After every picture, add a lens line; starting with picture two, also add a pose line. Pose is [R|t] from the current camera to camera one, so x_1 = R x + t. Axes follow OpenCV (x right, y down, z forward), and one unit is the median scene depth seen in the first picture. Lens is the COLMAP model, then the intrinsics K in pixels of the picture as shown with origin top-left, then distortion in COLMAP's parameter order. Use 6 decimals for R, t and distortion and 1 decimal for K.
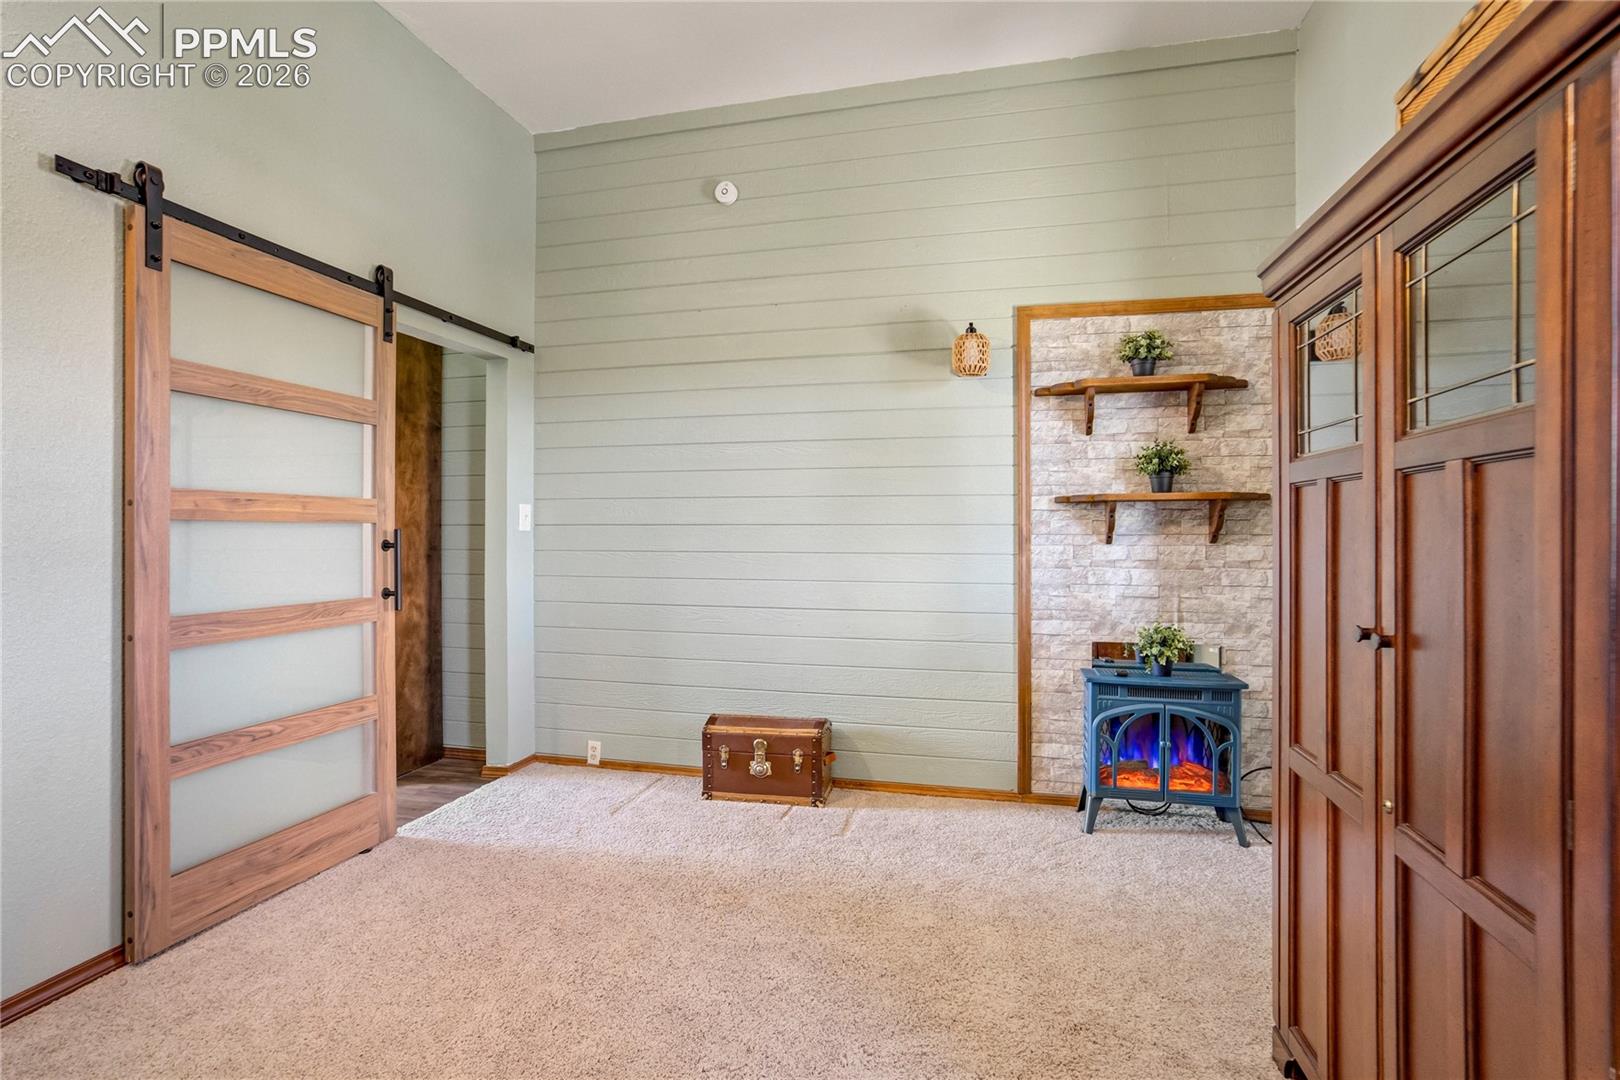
lens RADIAL K [[769.0, 0, 813.9], [0, 769.0, 536.6], [0, 0, 1]] dist [-0.028918, 0.015886]
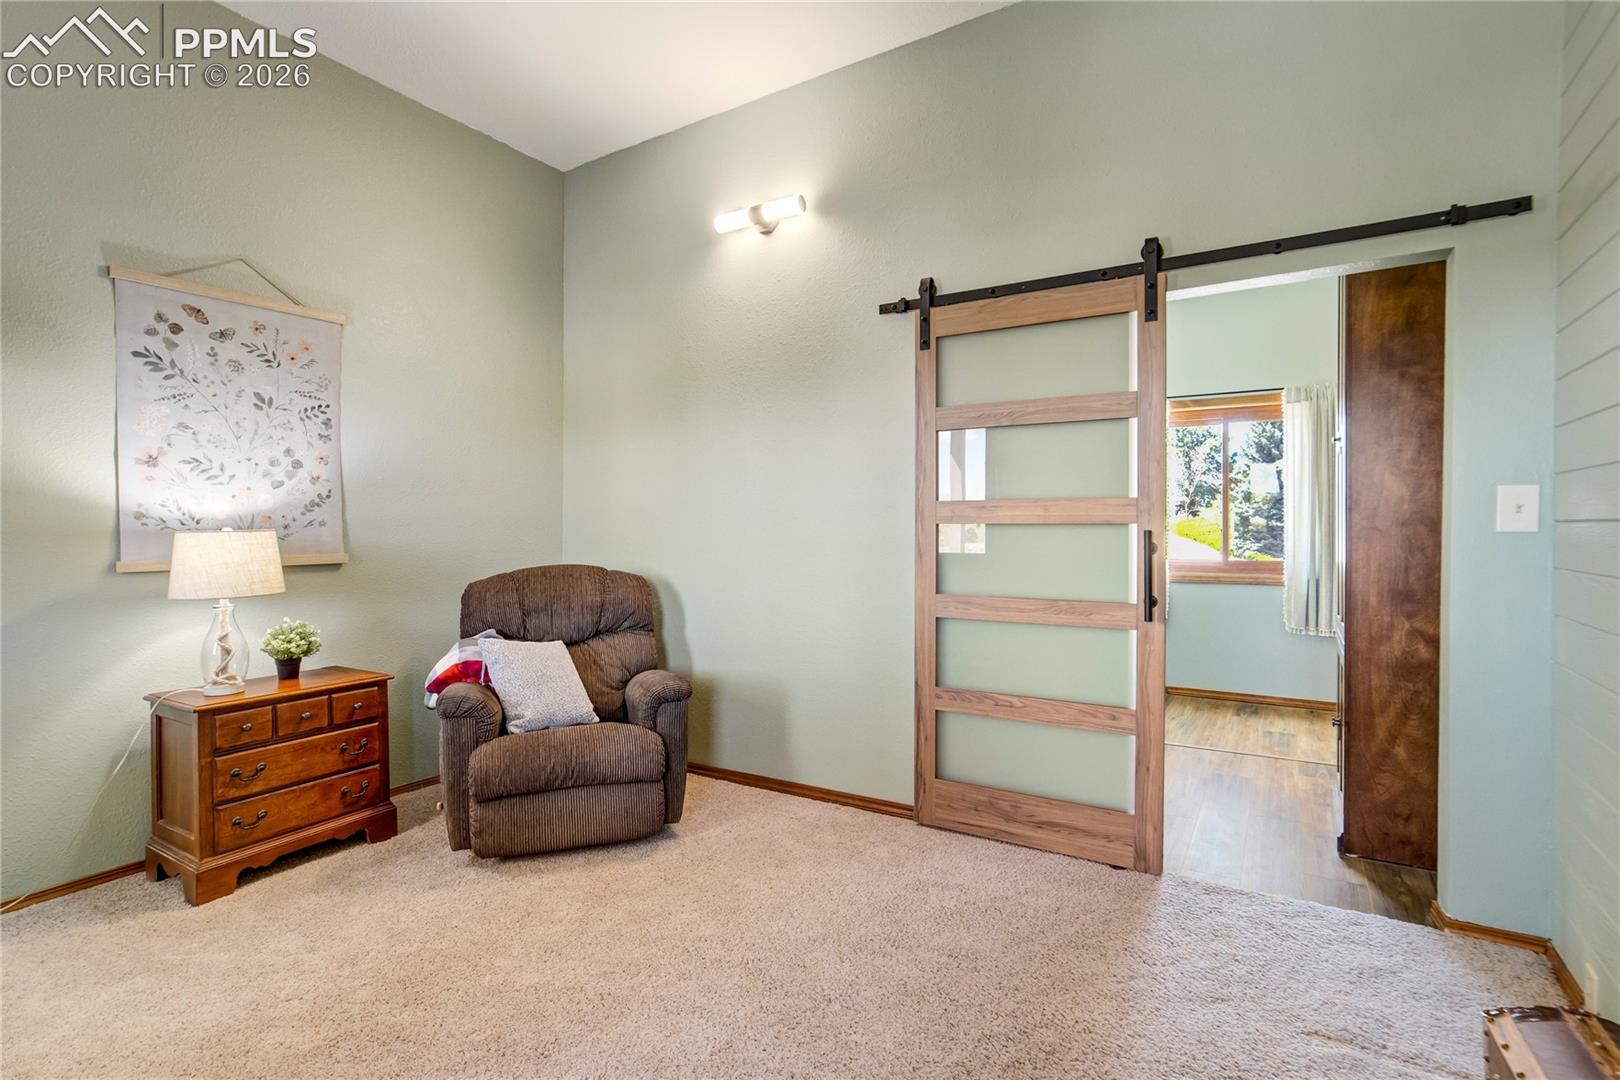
lens RADIAL K [[769.0, 0, 822.7], [0, 769.0, 538.2], [0, 0, 1]] dist [-0.028918, 0.015886]
pose [[-0.301729, 0.014294, -0.953287, 0.464539], [-0.003825, 0.999861, 0.016203, -0.015231], [0.953386, 0.008535, -0.301632, 1.009200]]
